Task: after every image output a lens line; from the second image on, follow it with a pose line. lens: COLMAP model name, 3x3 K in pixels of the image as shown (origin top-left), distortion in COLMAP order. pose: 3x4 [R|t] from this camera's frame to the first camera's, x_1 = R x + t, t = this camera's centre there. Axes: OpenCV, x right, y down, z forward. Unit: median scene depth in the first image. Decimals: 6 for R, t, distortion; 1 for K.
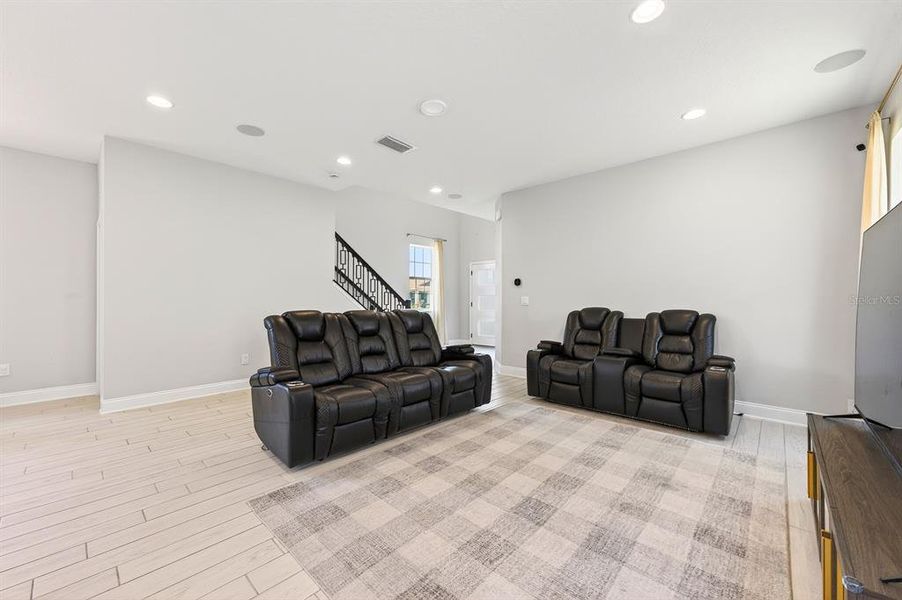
lens RADIAL K [[353.0, 0, 451.0], [0, 353.0, 300.0], [0, 0, 1]] dist [-0.001272, -0.000109]
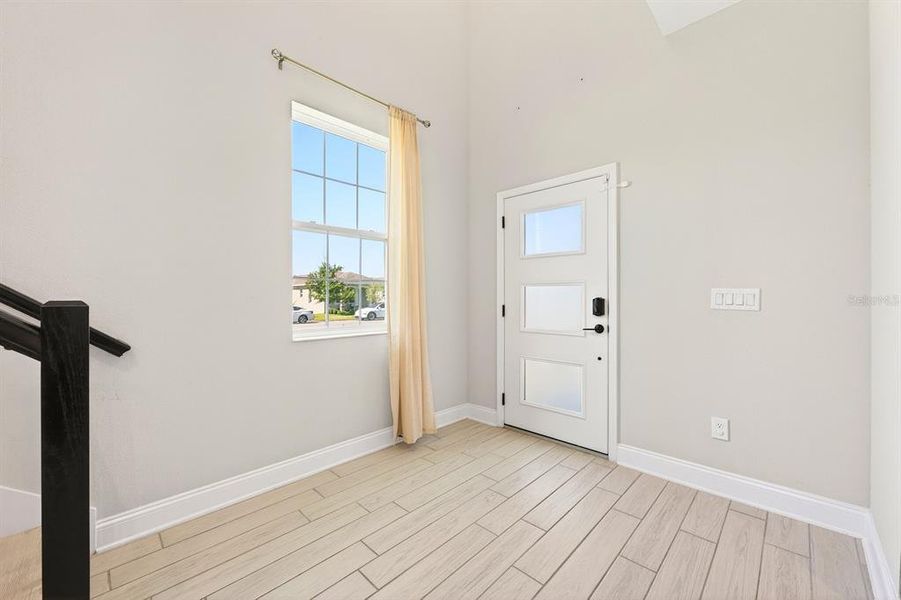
lens RADIAL K [[355.9, 0, 450.5], [0, 355.9, 300.0], [0, 0, 1]] dist [-0.000784, -0.000107]
pose [[0.999821, -0.003746, -0.018526, 0.012904], [0.003827, 0.999983, 0.004311, -0.000938], [0.018509, -0.004381, 0.999819, 0.667212]]
